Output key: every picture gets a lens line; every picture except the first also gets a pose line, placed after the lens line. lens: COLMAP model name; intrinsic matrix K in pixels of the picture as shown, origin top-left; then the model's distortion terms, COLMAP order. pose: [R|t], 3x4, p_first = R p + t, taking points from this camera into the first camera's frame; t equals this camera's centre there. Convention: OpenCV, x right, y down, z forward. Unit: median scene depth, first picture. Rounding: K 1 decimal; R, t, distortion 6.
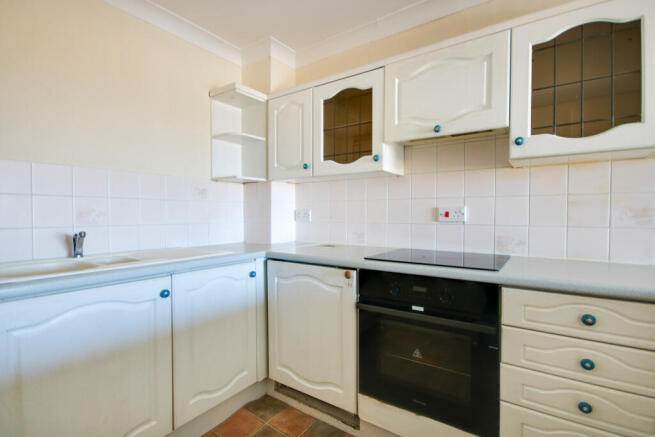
lens RADIAL K [[316.5, 0, 323.2], [0, 316.5, 218.4], [0, 0, 1]] dist [-0.001267, -0.002405]
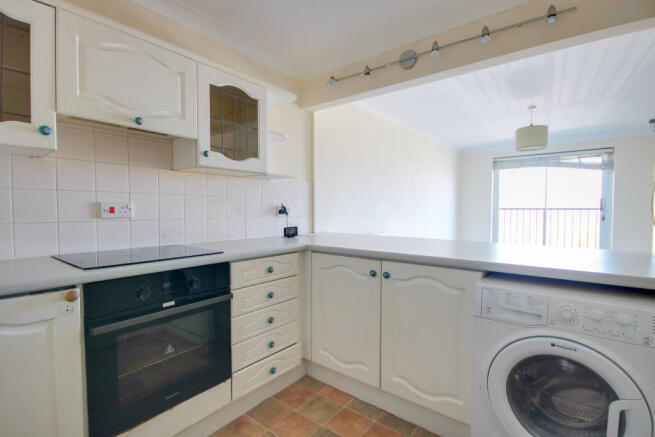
lens RADIAL K [[316.5, 0, 324.3], [0, 316.5, 217.3], [0, 0, 1]] dist [-0.001267, -0.002405]
pose [[0.050112, -0.022707, 0.998485, -0.596301], [0.017949, 0.999601, 0.021832, -0.000892], [-0.998582, 0.016828, 0.050499, 0.408449]]
